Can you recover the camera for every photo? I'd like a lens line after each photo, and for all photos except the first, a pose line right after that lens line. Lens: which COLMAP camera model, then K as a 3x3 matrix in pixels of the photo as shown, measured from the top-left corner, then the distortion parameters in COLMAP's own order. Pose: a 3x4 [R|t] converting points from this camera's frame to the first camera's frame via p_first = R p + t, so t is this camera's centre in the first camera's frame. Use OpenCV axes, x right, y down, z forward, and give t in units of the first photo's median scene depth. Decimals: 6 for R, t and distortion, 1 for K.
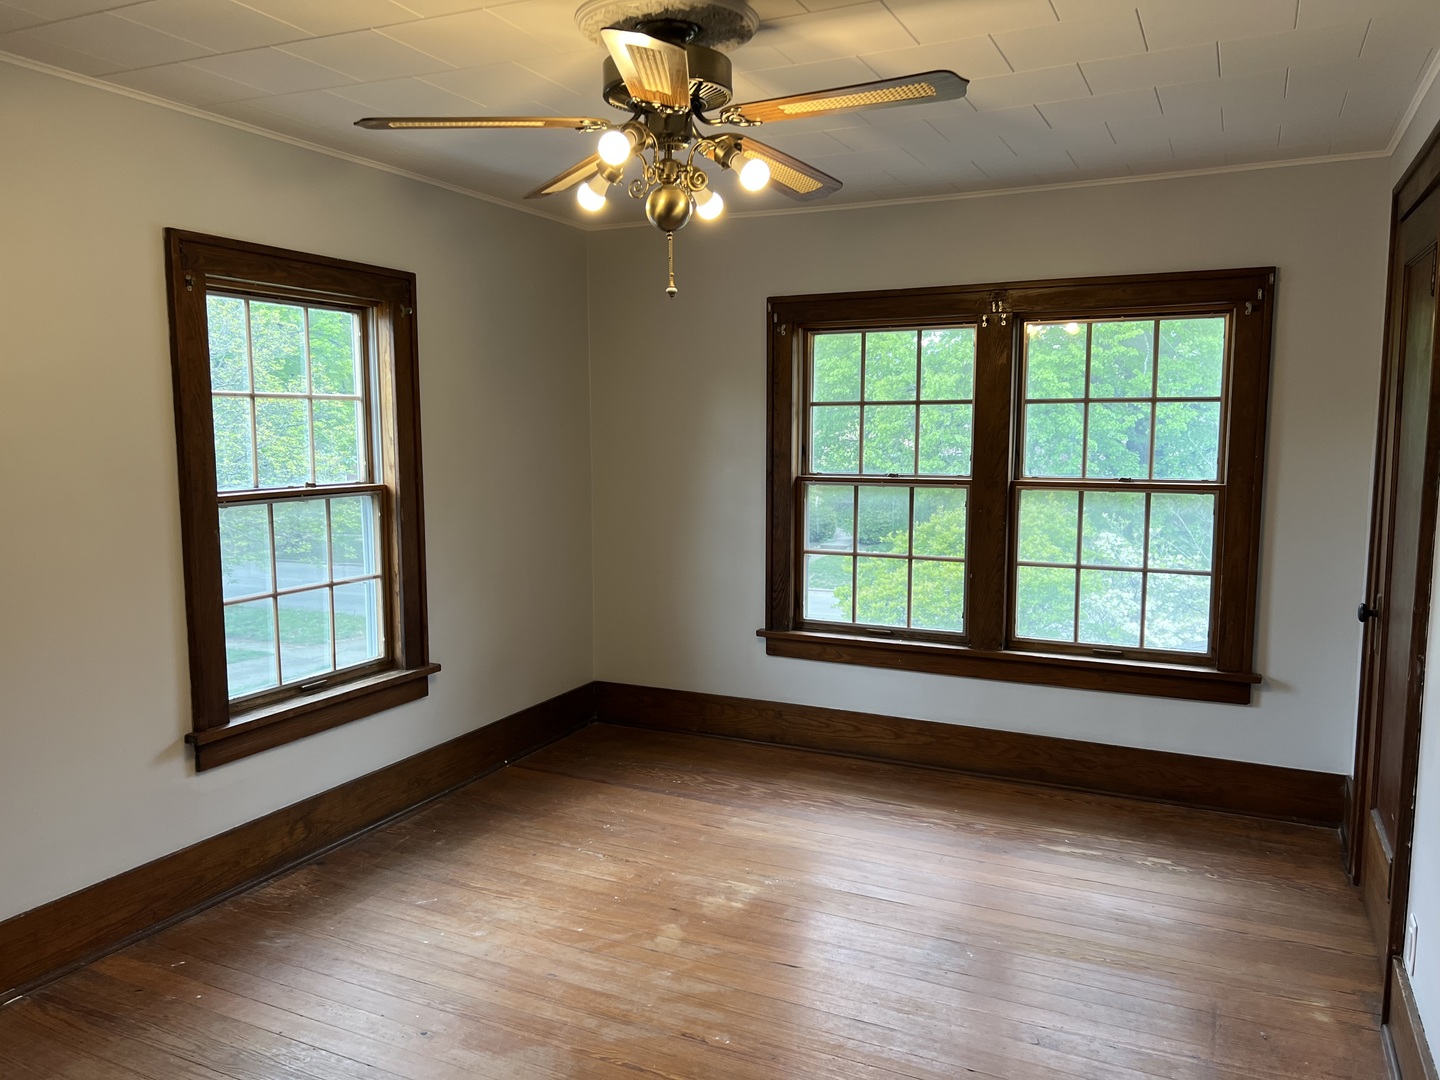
lens RADIAL K [[1078.7, 0, 720.0], [0, 1078.7, 540.0], [0, 0, 1]] dist [0.011459, 0.001851]
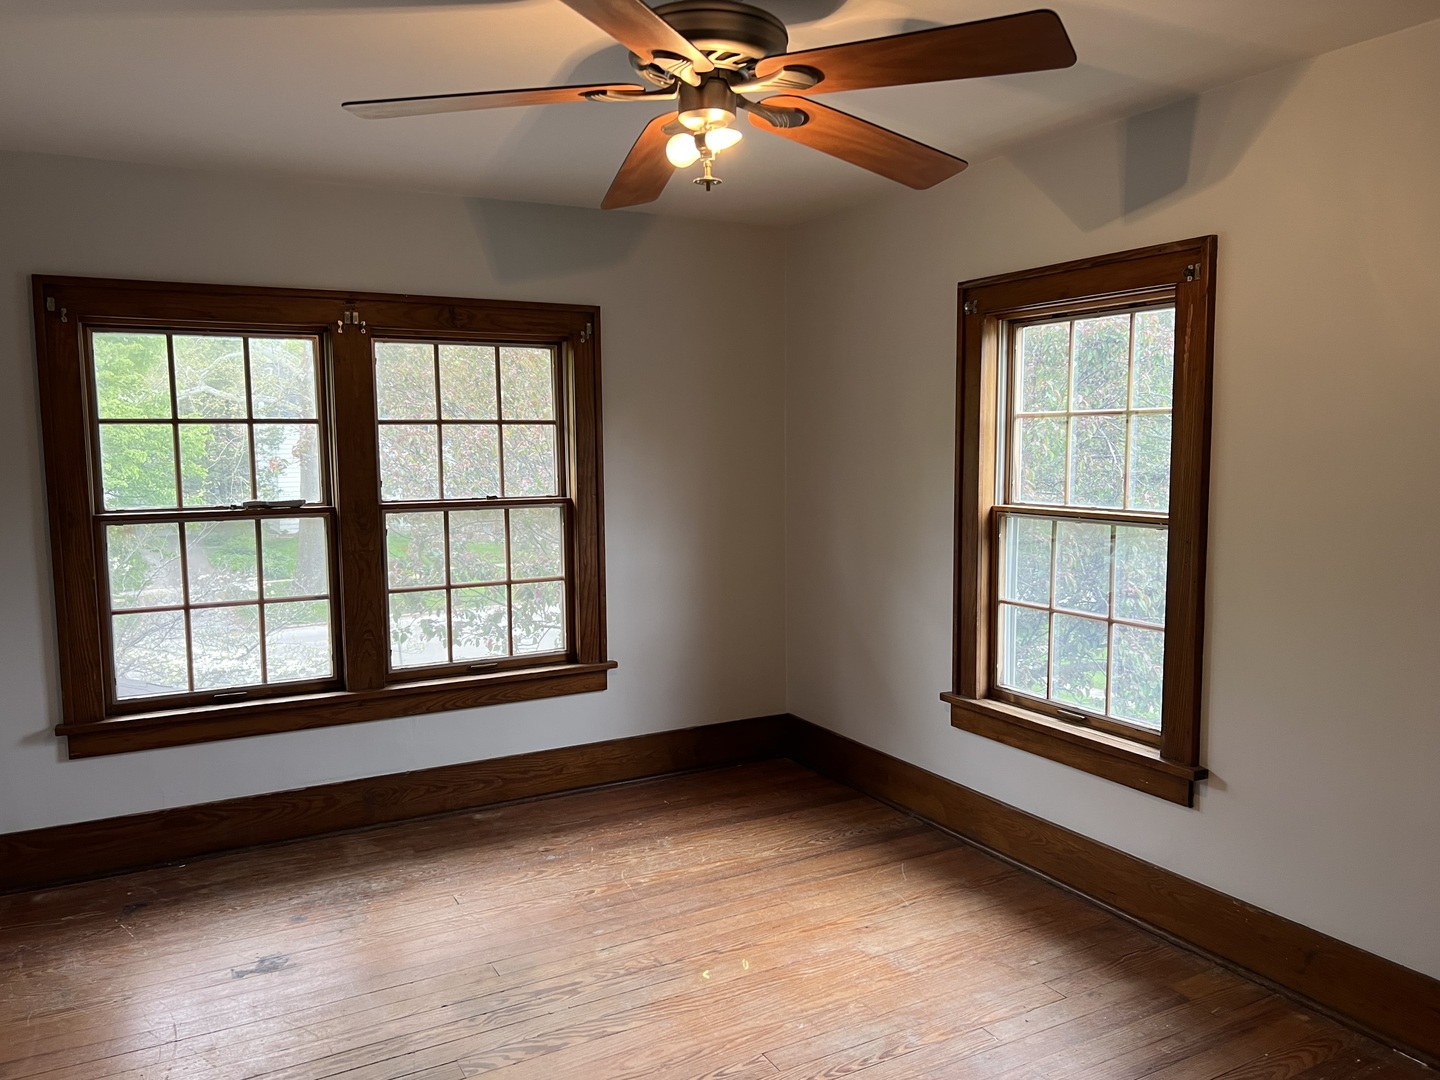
lens RADIAL K [[1078.7, 0, 720.0], [0, 1078.7, 540.0], [0, 0, 1]] dist [0.011459, 0.001851]
pose [[0.583660, -0.075457, 0.808485, -0.319286], [0.101597, 0.994635, 0.019486, -0.012106], [-0.805617, 0.070766, 0.588195, 0.207843]]
